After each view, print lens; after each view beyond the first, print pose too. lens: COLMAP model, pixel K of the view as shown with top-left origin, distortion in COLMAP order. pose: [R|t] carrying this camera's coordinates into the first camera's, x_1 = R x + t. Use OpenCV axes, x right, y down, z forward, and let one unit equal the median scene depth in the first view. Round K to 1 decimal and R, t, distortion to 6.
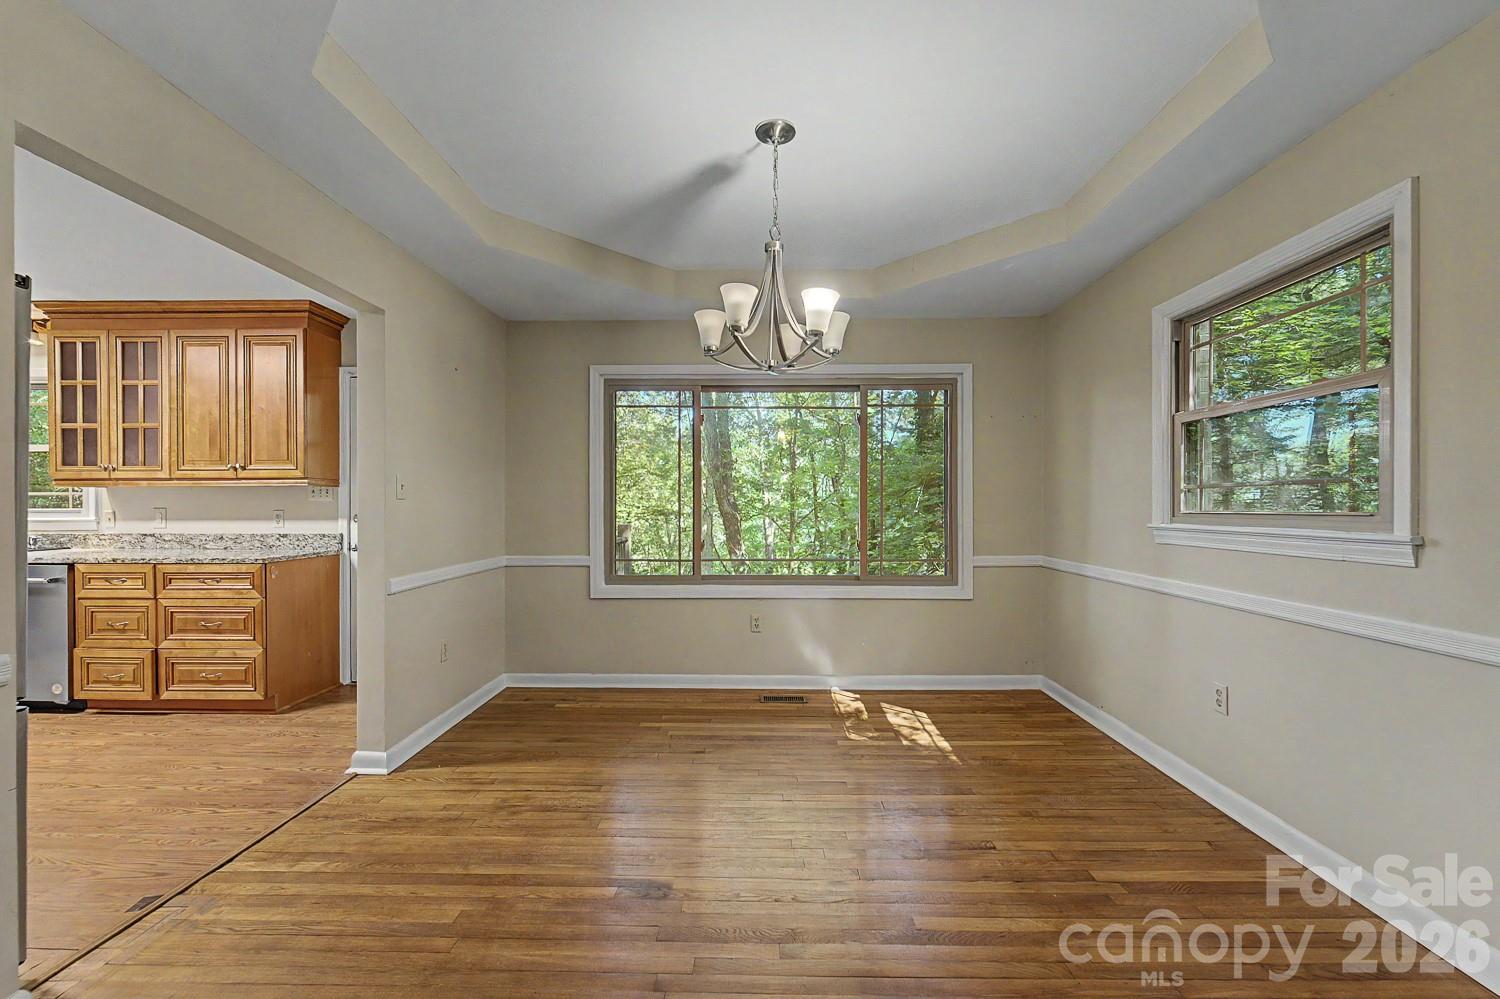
lens RADIAL K [[621.8, 0, 747.5], [0, 621.8, 506.4], [0, 0, 1]] dist [-0.000626, -0.001016]
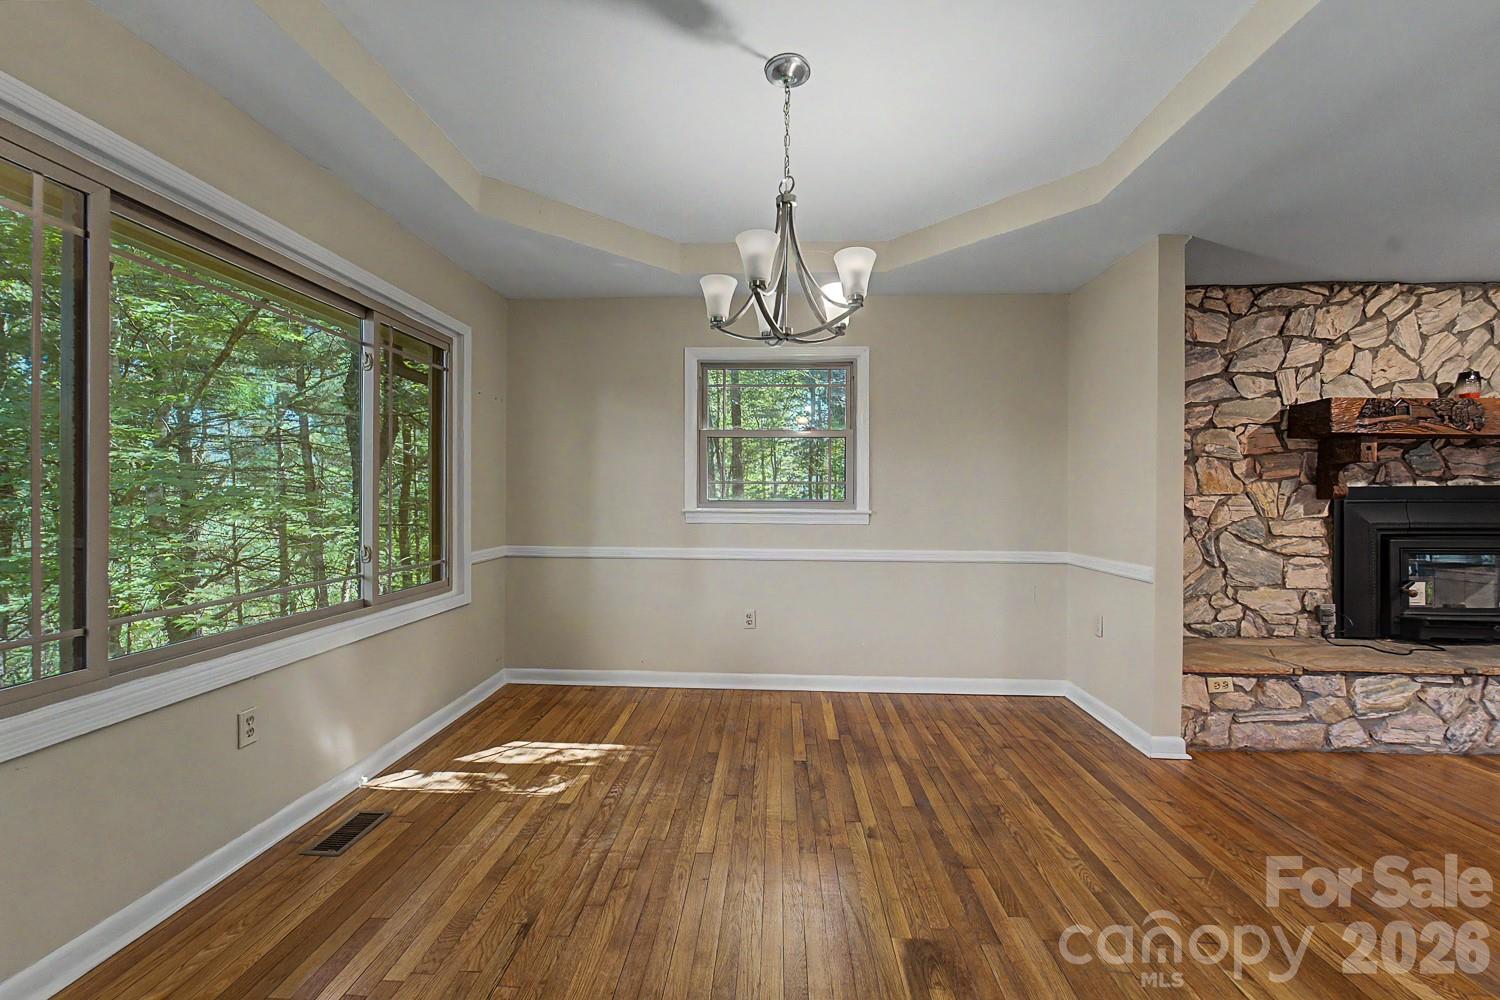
lens RADIAL K [[621.8, 0, 757.8], [0, 621.8, 499.8], [0, 0, 1]] dist [-0.000626, -0.001016]
pose [[0.003525, -0.006417, 0.999973, -0.563510], [-0.006556, 0.999958, 0.006440, -0.000412], [-0.999972, -0.006579, 0.003483, 0.691947]]
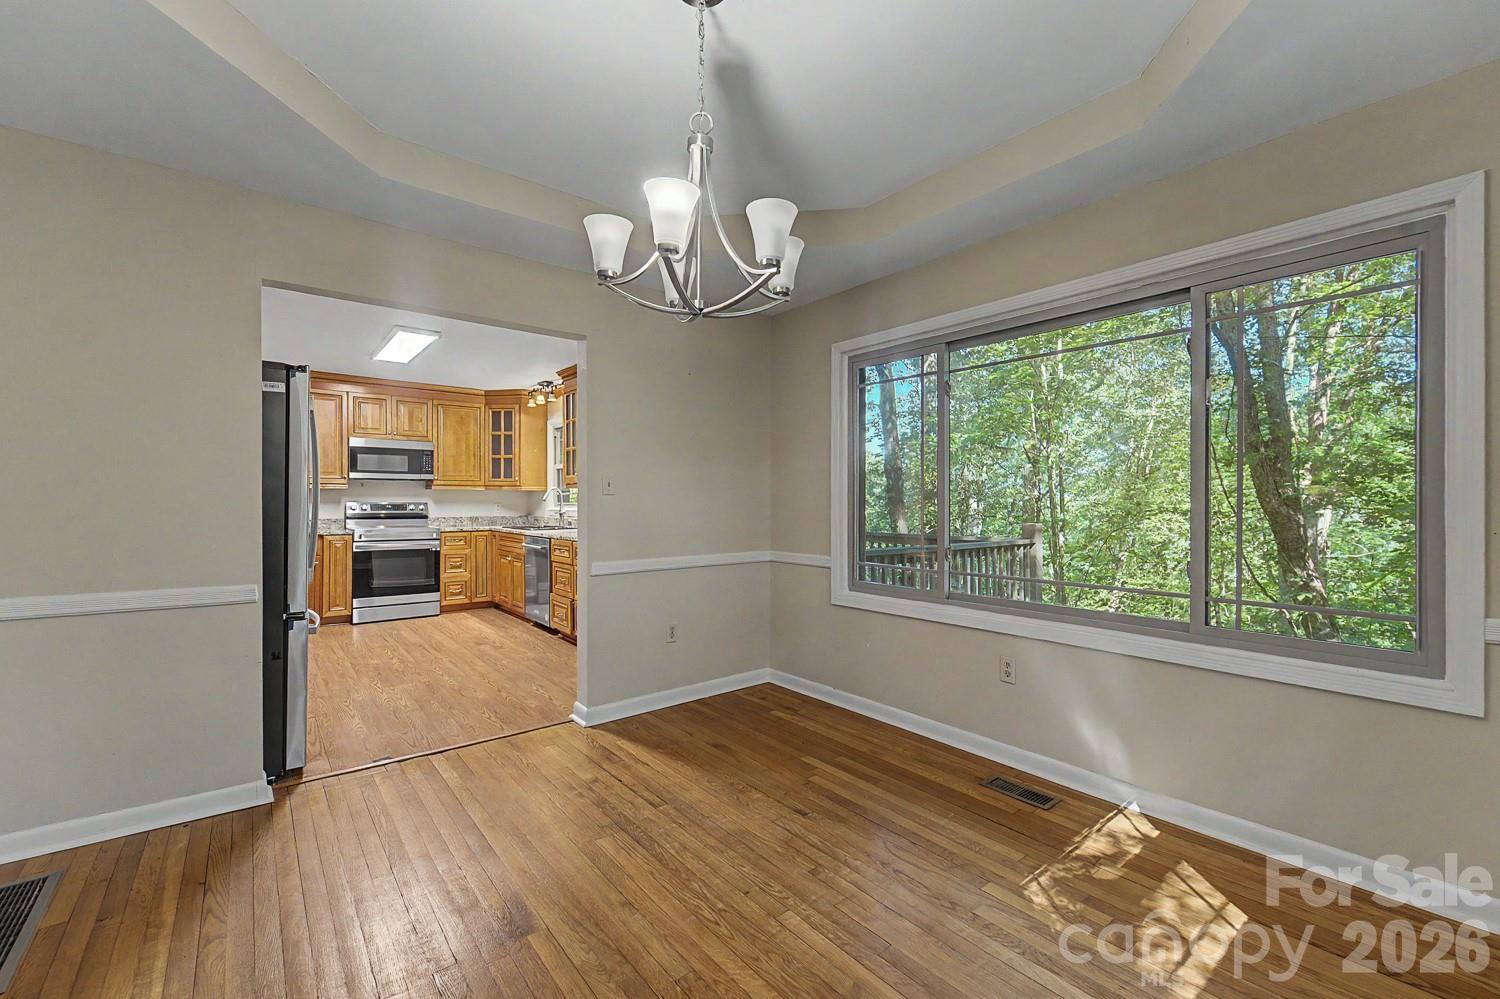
lens RADIAL K [[621.8, 0, 737.5], [0, 621.8, 499.8], [0, 0, 1]] dist [-0.000626, -0.001016]
pose [[0.637832, -0.001271, -0.770175, 0.417694], [-0.002552, 0.999990, -0.003763, 0.001946], [0.770172, 0.004365, 0.637822, 0.380110]]
